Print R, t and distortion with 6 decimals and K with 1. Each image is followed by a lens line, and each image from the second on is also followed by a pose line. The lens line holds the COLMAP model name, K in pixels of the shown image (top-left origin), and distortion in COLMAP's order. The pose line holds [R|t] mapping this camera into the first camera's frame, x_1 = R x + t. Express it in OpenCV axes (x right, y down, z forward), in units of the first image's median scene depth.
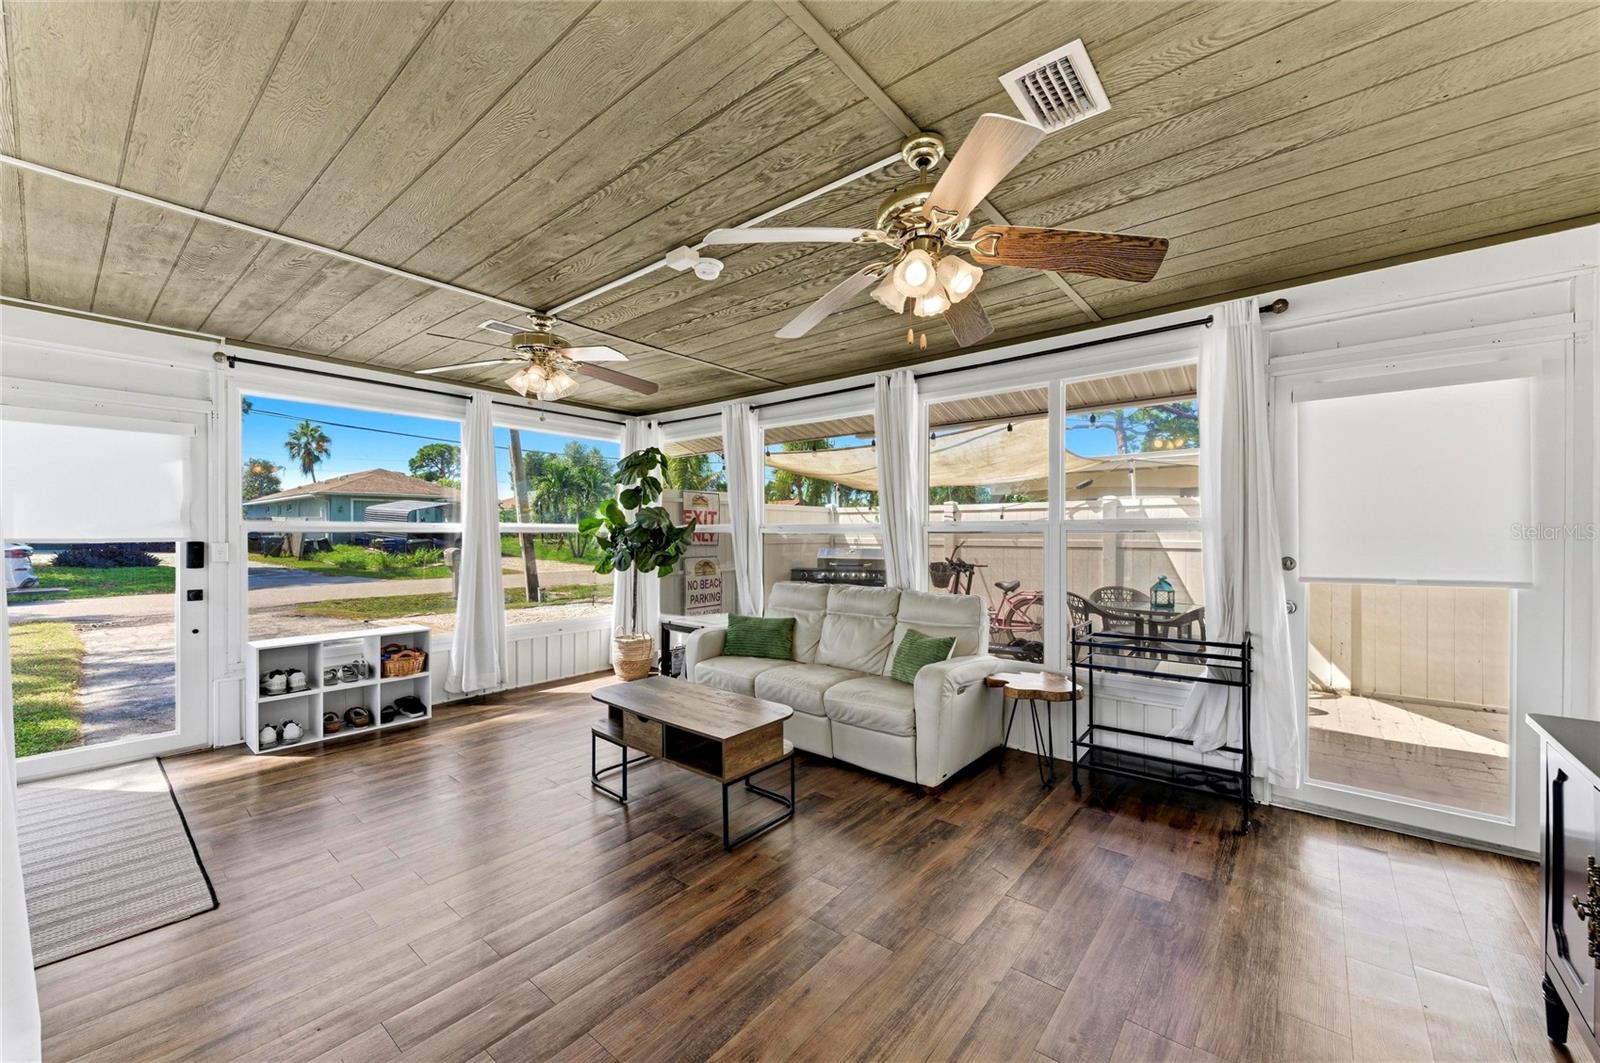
lens RADIAL K [[619.8, 0, 805.9], [0, 619.8, 542.1], [0, 0, 1]] dist [0.018871, -0.004872]
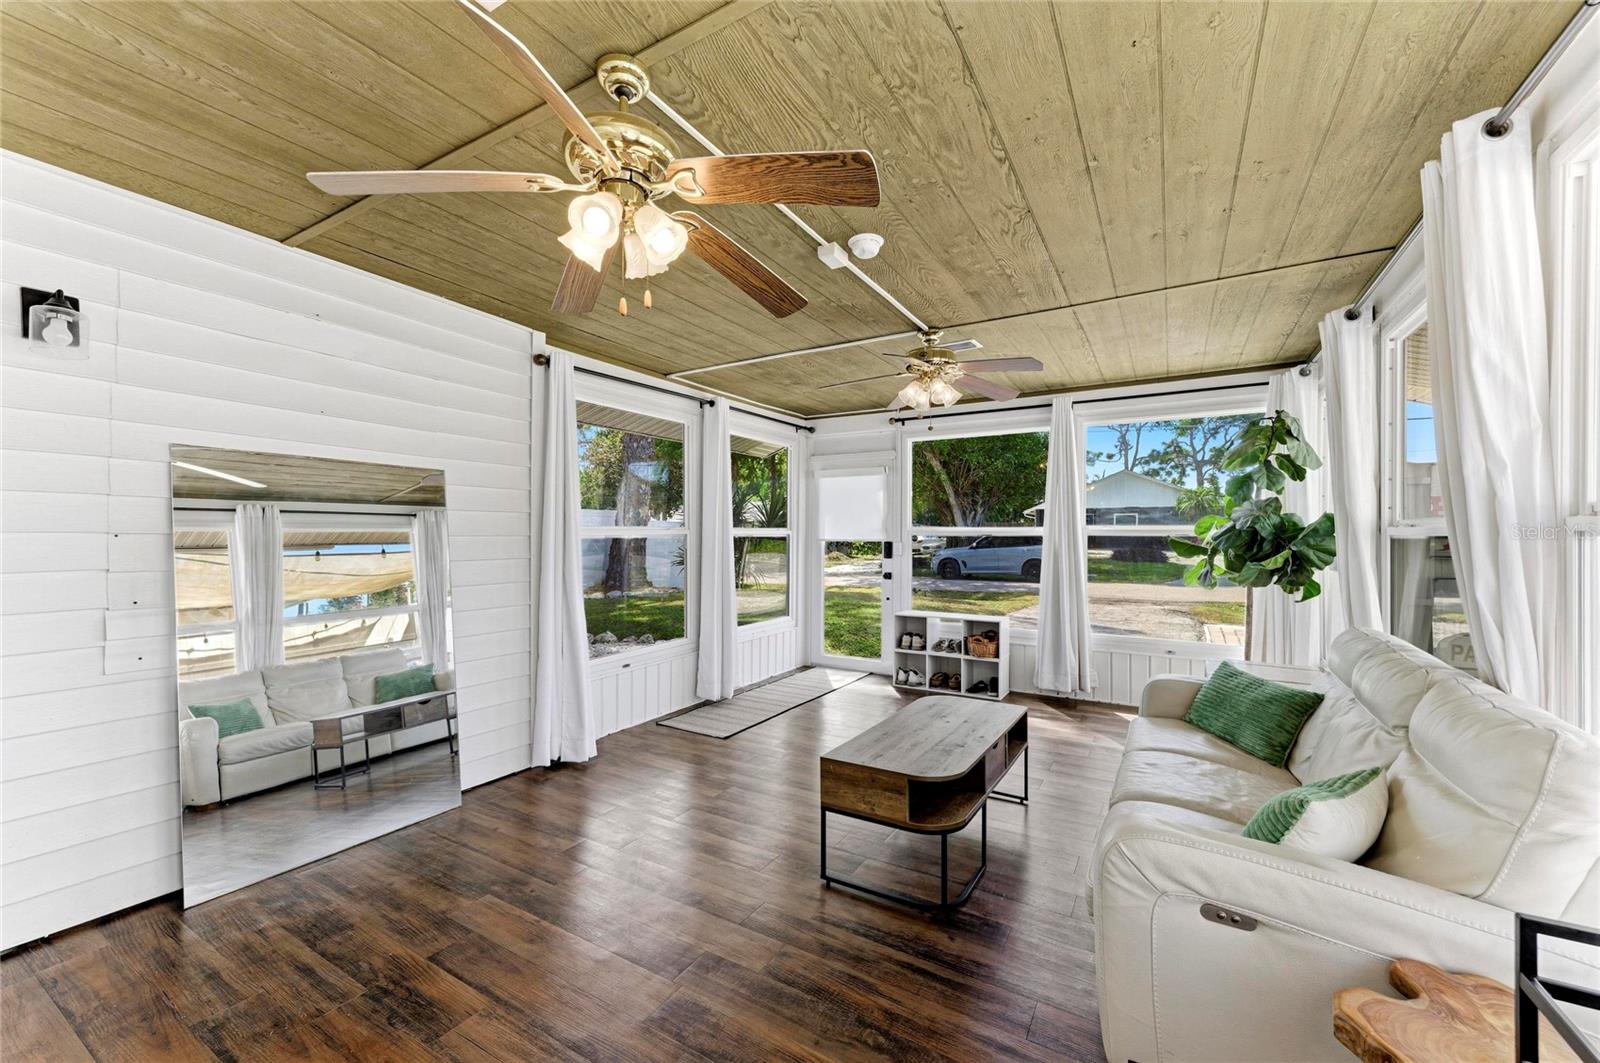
lens RADIAL K [[619.8, 0, 805.9], [0, 619.8, 542.1], [0, 0, 1]] dist [0.018871, -0.004872]
pose [[0.148709, 0.009231, -0.988838, 0.528089], [-0.013961, 0.999876, 0.007235, -0.008156], [0.988782, 0.012730, 0.148820, 0.564603]]
